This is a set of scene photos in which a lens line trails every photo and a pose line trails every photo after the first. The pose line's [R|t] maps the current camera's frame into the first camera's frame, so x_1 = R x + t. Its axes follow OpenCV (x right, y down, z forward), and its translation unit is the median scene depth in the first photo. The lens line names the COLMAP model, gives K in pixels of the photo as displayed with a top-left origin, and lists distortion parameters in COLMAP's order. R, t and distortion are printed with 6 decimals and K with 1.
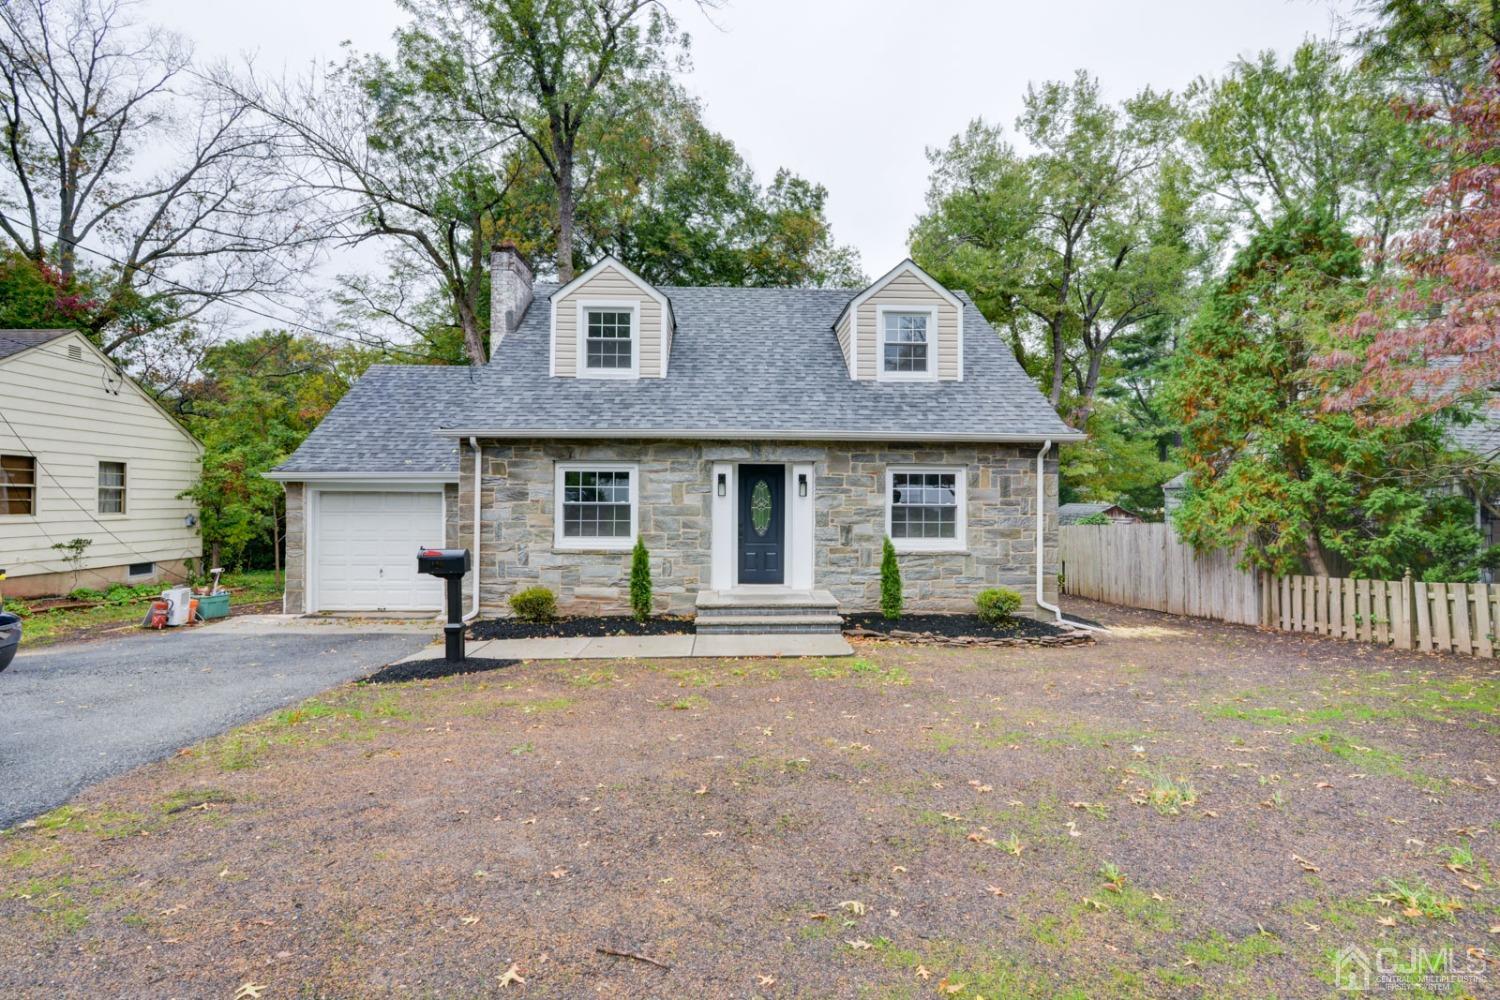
lens RADIAL K [[687.7, 0, 748.4], [0, 687.7, 496.9], [0, 0, 1]] dist [-0.019868, 0.000360]
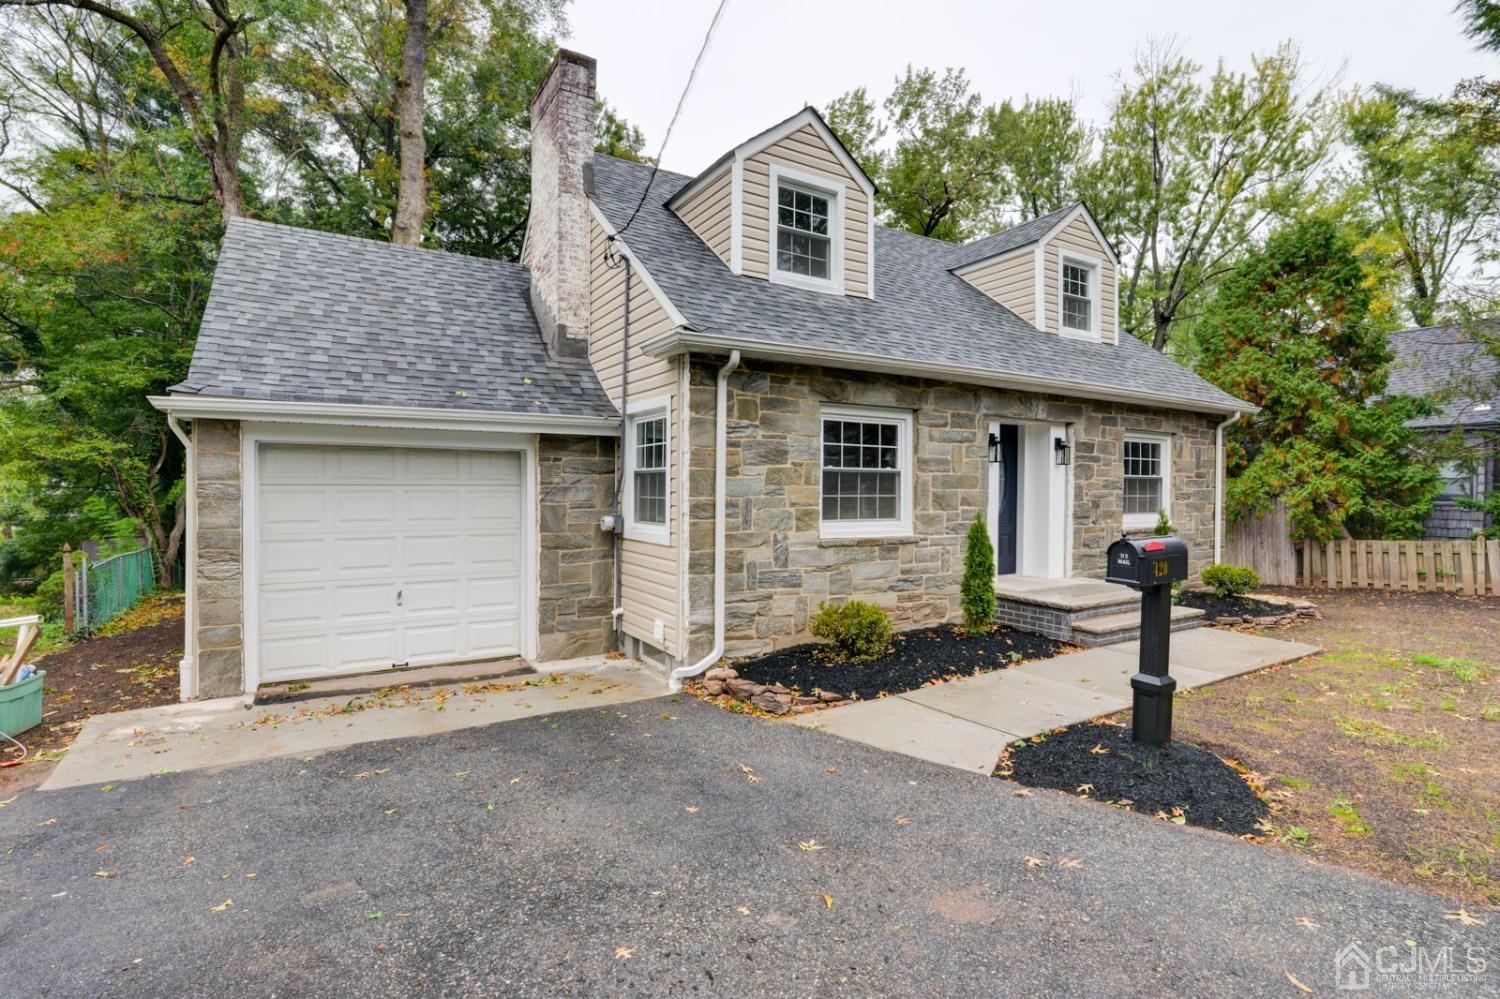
lens RADIAL K [[697.1, 0, 747.0], [0, 697.1, 499.3], [0, 0, 1]] dist [-0.019931, -0.000012]
pose [[0.876763, -0.007435, 0.480865, -0.623549], [-0.004034, 0.999732, 0.022812, 0.022336], [-0.480905, -0.021941, 0.876498, 0.439434]]
